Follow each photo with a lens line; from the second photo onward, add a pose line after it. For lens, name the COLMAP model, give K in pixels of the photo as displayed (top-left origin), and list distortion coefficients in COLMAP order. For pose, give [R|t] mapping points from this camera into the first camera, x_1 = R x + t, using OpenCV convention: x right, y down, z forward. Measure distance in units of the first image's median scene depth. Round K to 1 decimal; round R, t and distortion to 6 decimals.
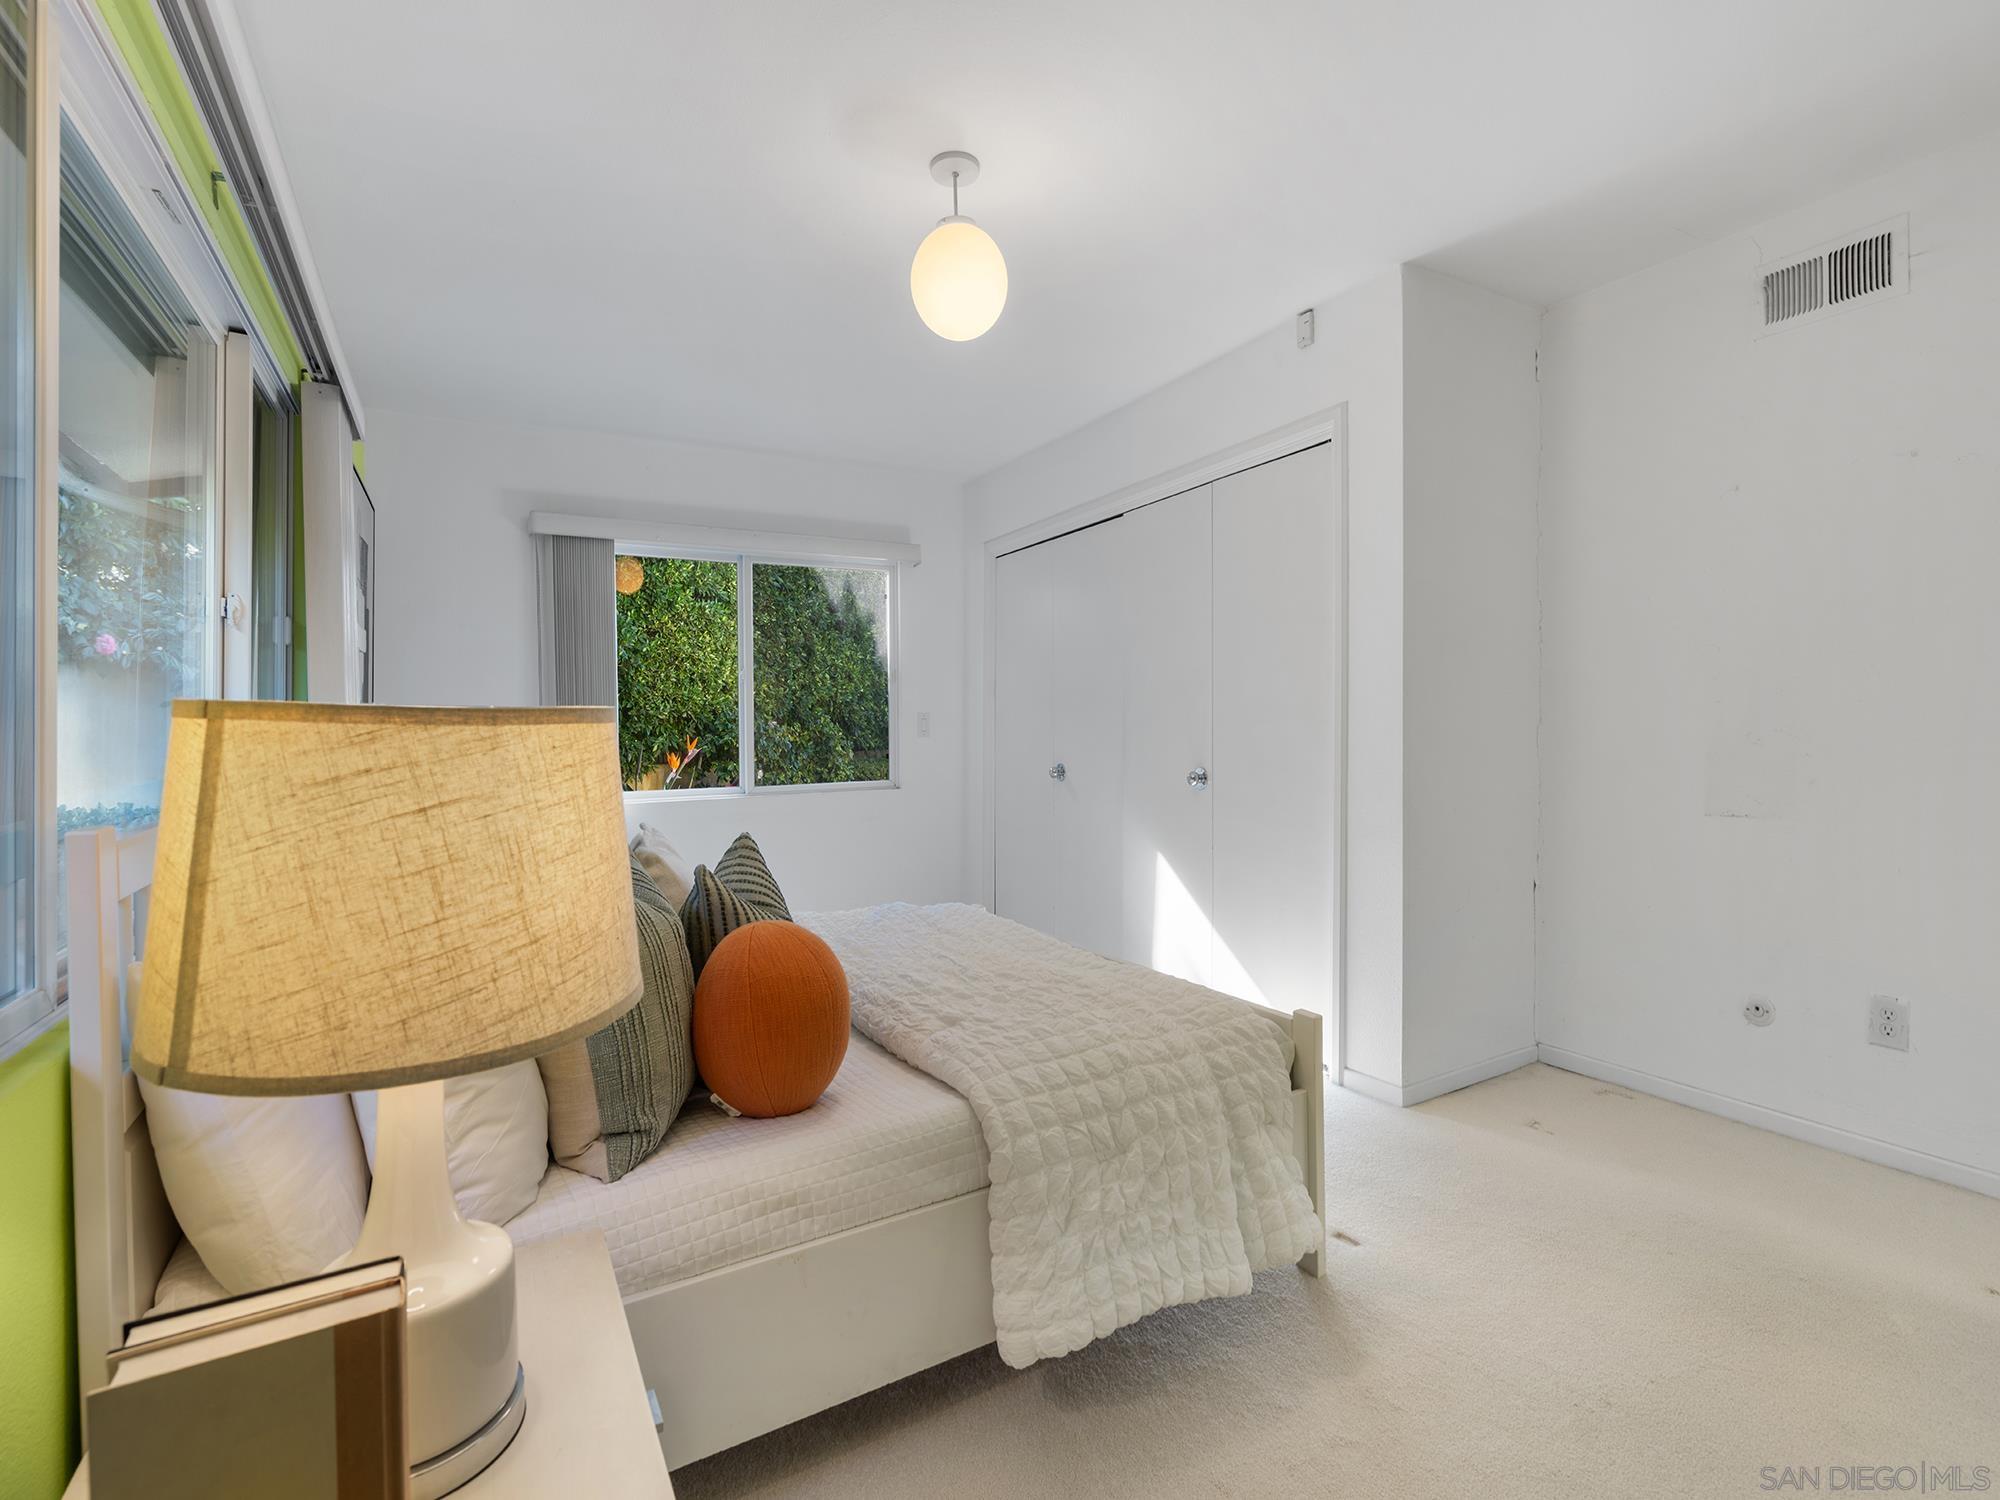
lens RADIAL K [[922.2, 0, 1000.2], [0, 922.2, 743.5], [0, 0, 1]] dist [-0.002330, 0.001673]
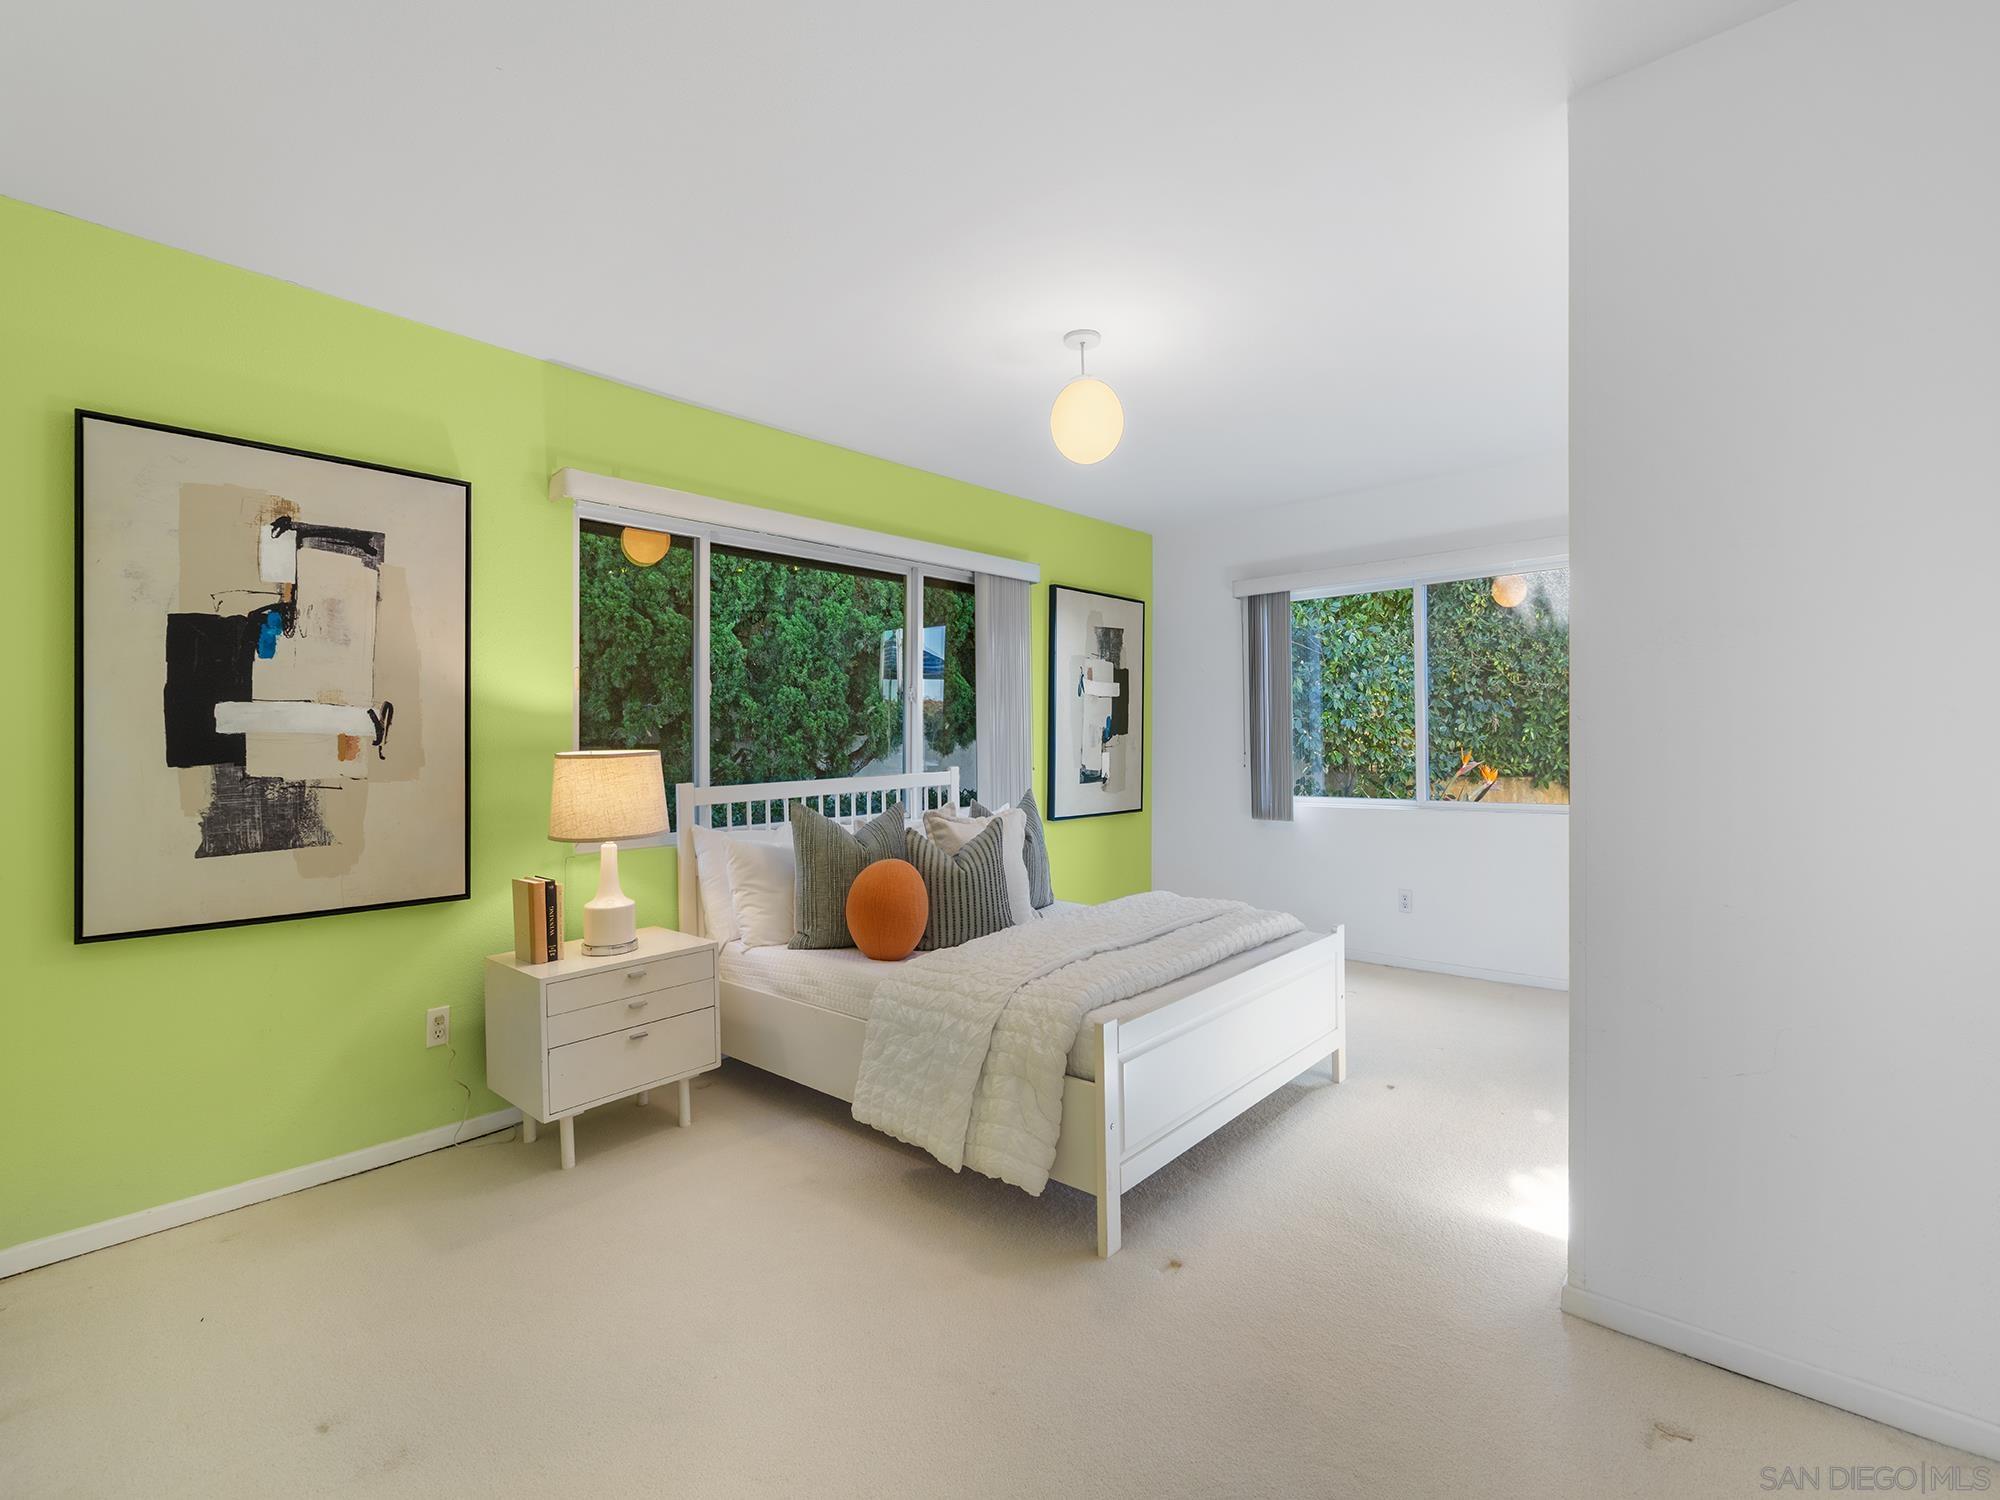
lens RADIAL K [[922.2, 0, 994.1], [0, 922.2, 741.4], [0, 0, 1]] dist [-0.002330, 0.001673]
pose [[0.305864, 0.000546, -0.952075, 0.628798], [-0.006049, 0.999981, -0.001369, -0.016635], [0.952056, 0.006178, 0.305862, 0.249626]]
